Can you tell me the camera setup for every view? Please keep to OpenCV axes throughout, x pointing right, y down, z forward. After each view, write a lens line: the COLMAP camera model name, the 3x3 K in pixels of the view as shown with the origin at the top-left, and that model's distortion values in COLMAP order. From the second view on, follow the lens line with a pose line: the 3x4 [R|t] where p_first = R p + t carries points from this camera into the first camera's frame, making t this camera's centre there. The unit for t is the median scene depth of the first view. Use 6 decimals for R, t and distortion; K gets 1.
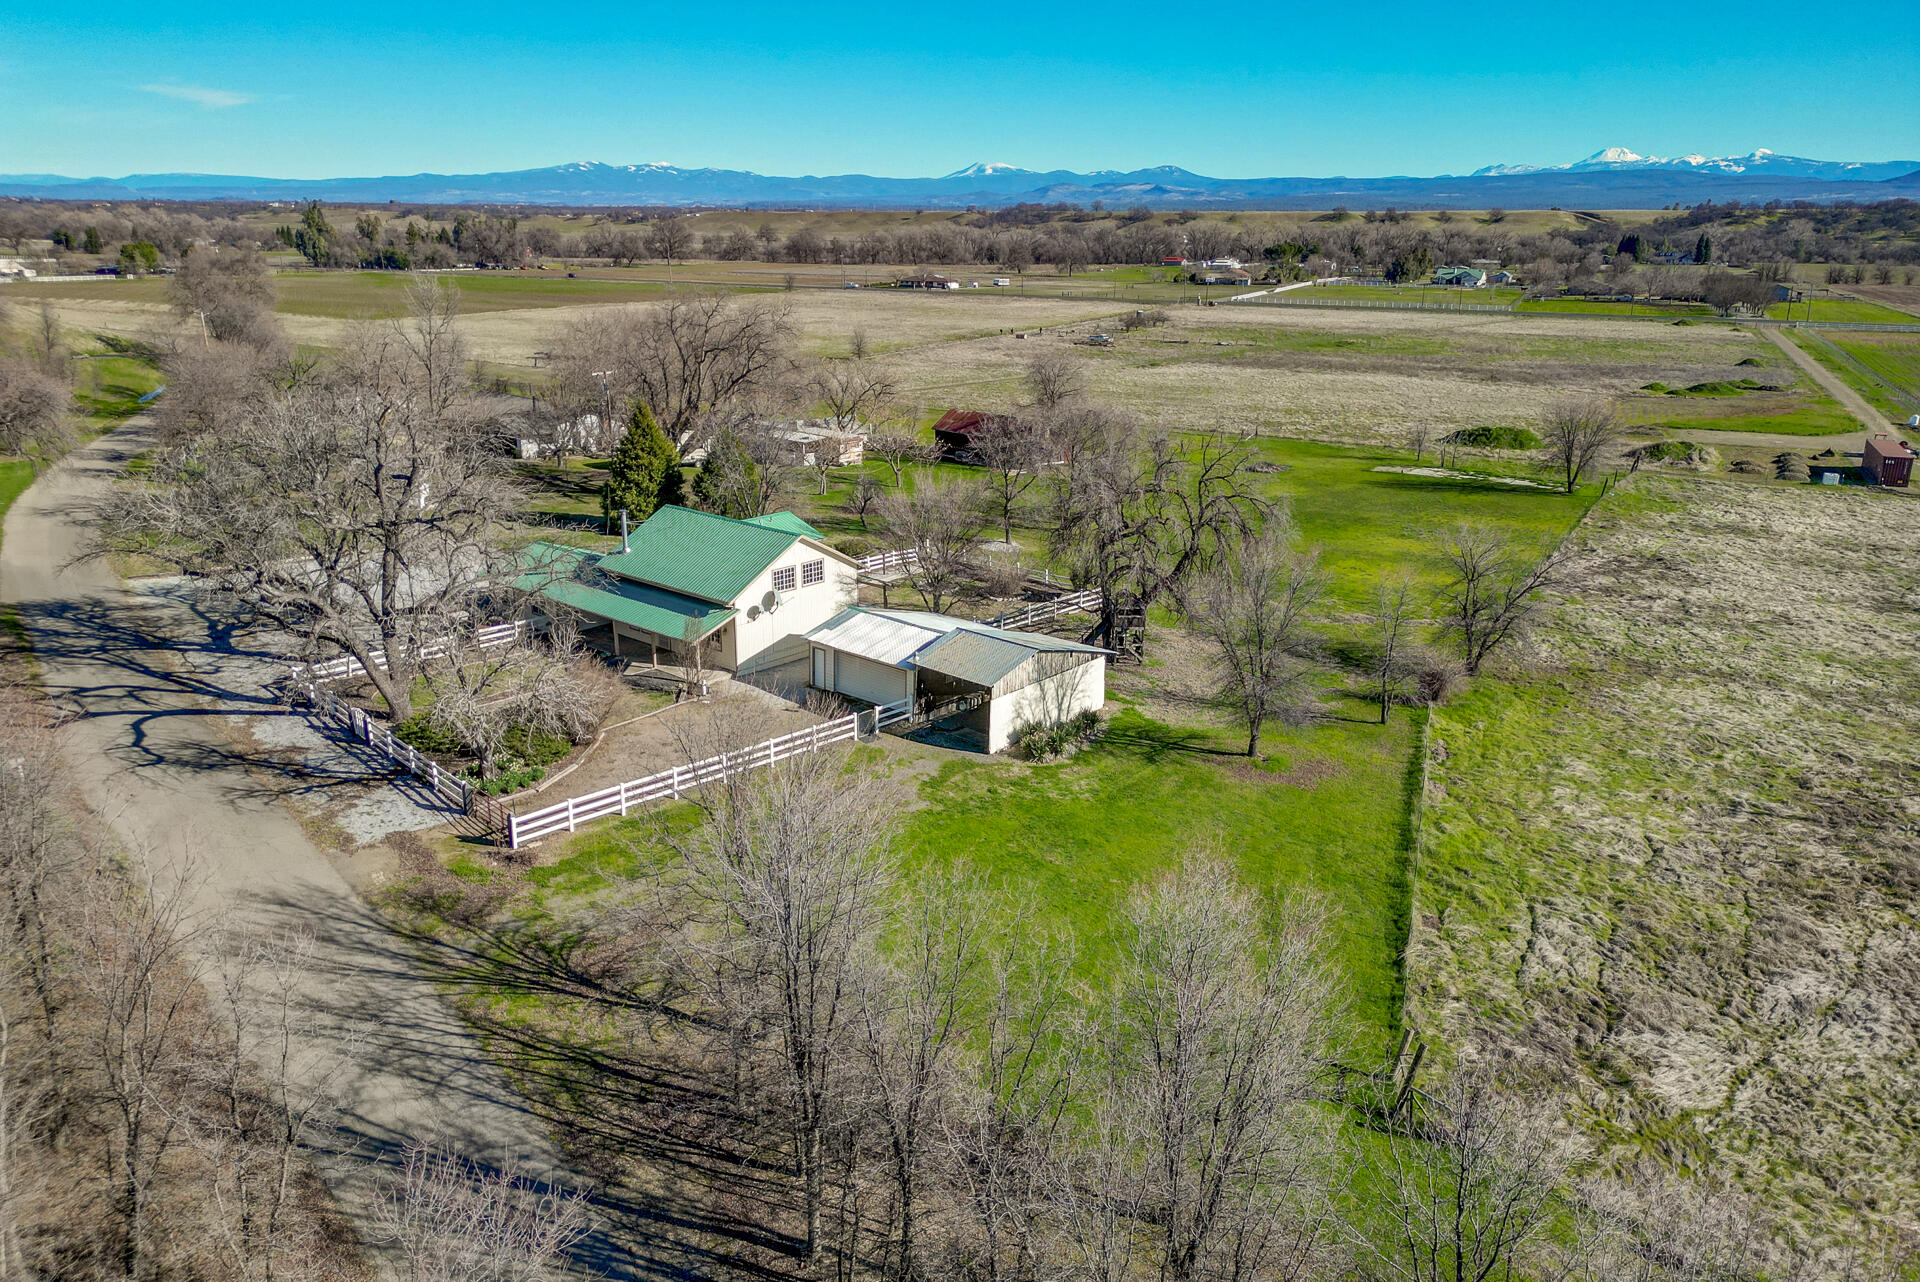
lens RADIAL K [[1345.2, 0, 965.7], [0, 1345.2, 637.4], [0, 0, 1]] dist [0.059017, -0.051694]
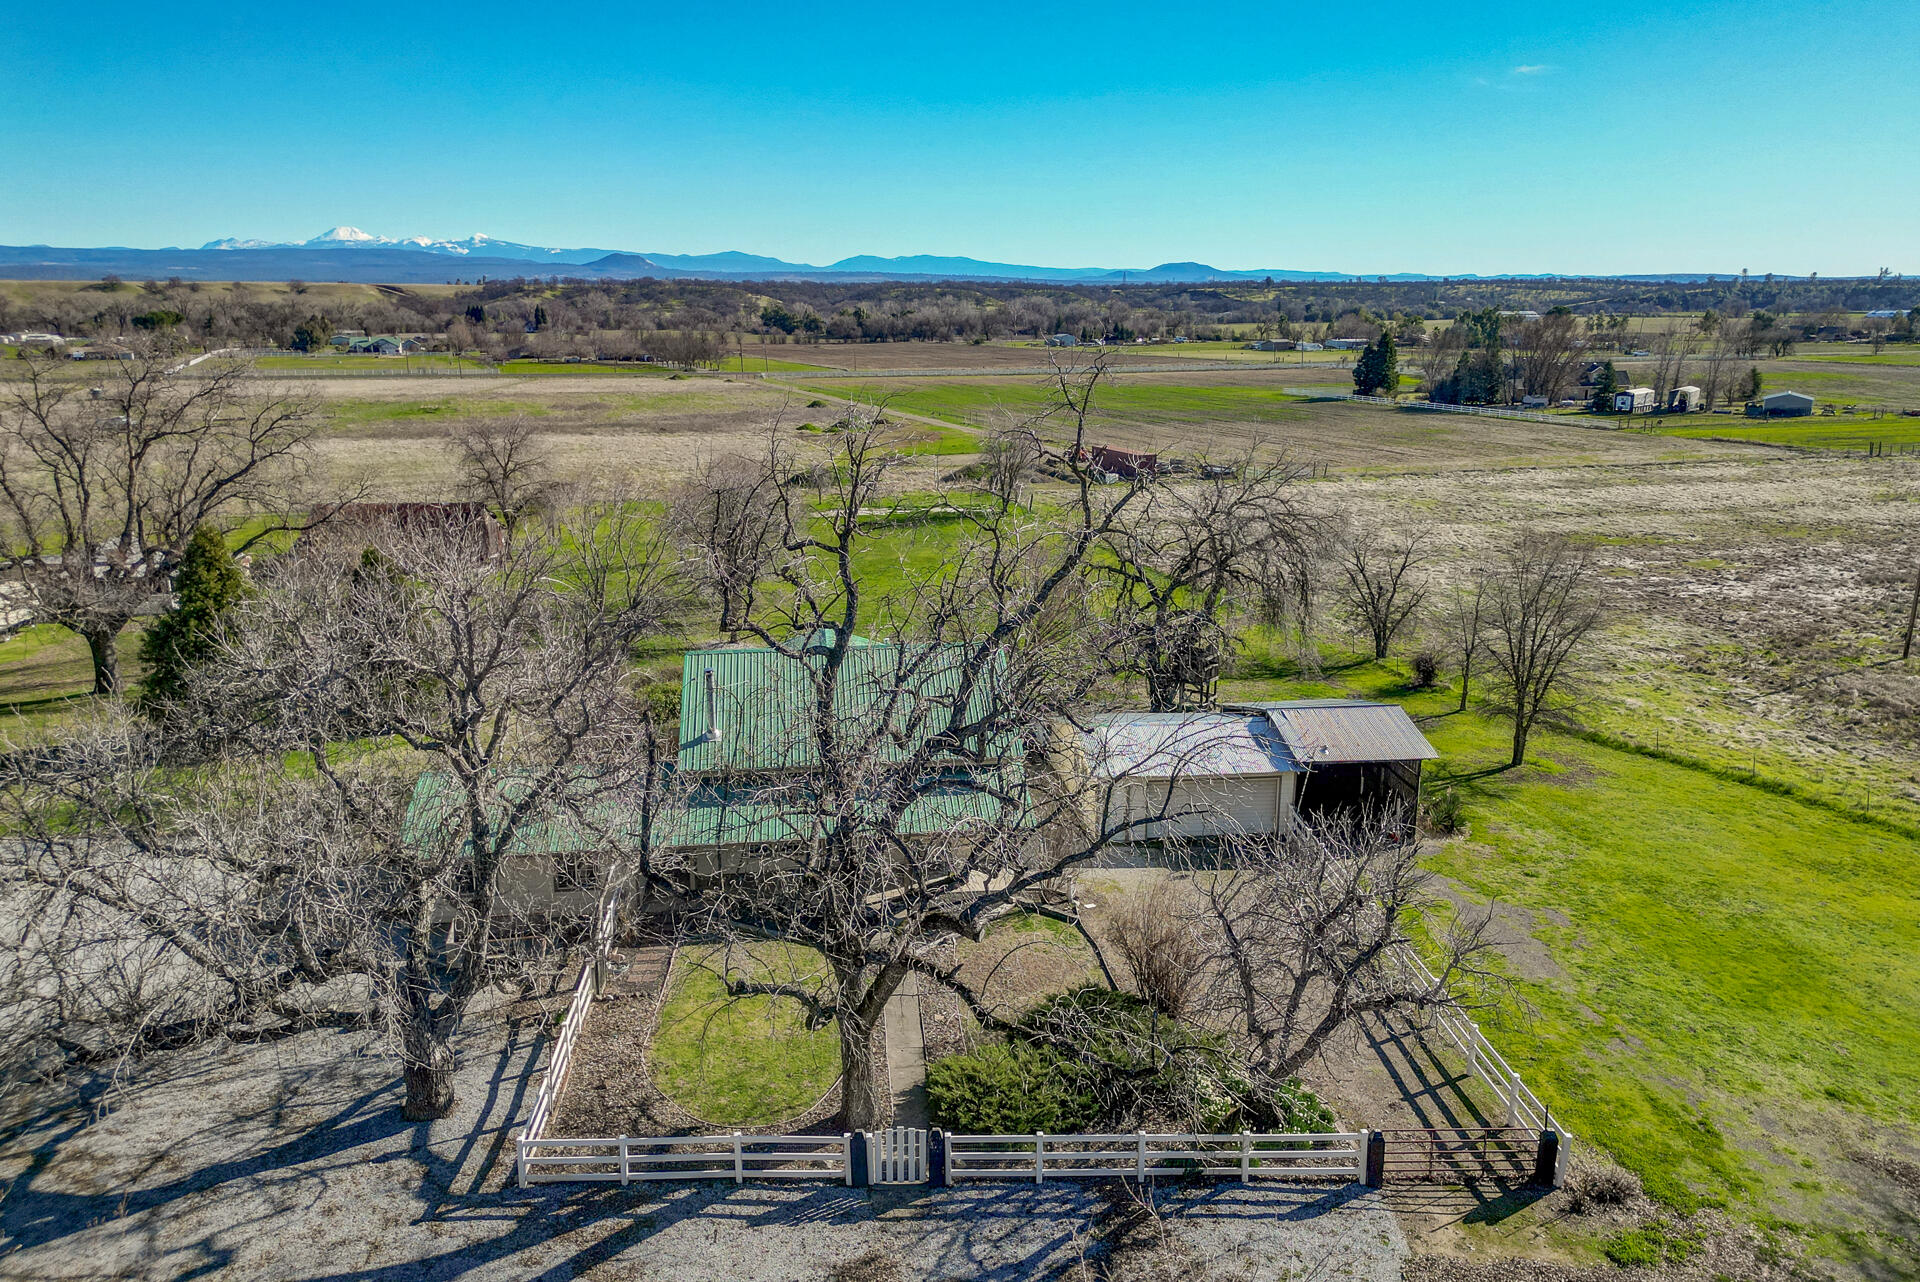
lens RADIAL K [[1345.2, 0, 968.6], [0, 1345.2, 640.1], [0, 0, 1]] dist [0.059017, -0.051694]
pose [[0.667500, -0.188424, 0.720375, -0.358263], [0.224279, 0.973401, 0.046790, -0.063483], [-0.710030, 0.130333, 0.692005, 0.303392]]
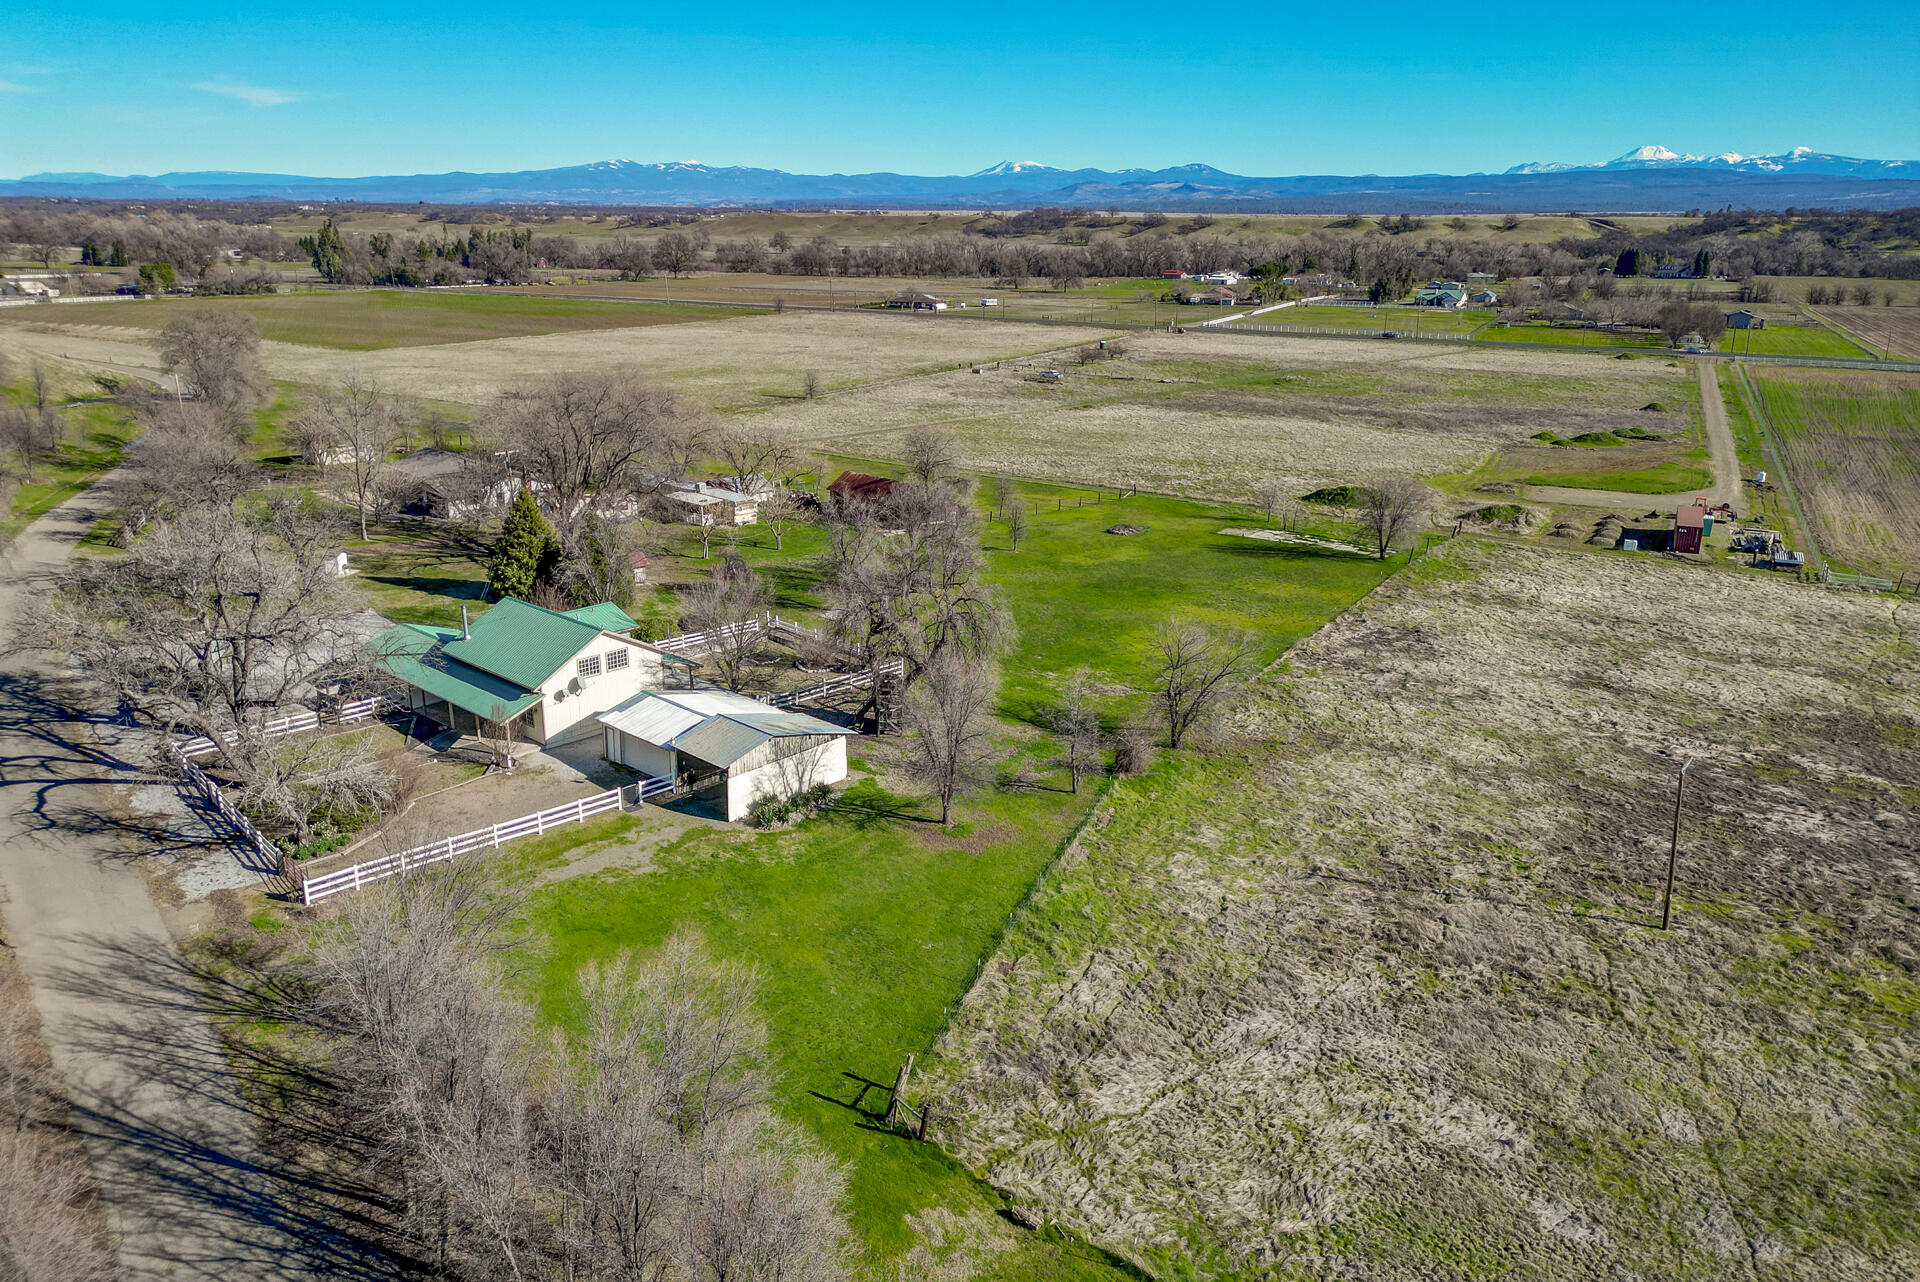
lens RADIAL K [[1345.2, 0, 970.9], [0, 1345.2, 638.9], [0, 0, 1]] dist [0.059017, -0.051694]
pose [[0.999820, 0.007692, -0.017364, 0.129282], [-0.007624, 0.999963, 0.004017, -0.043311], [0.017394, -0.003884, 0.999841, -0.114214]]
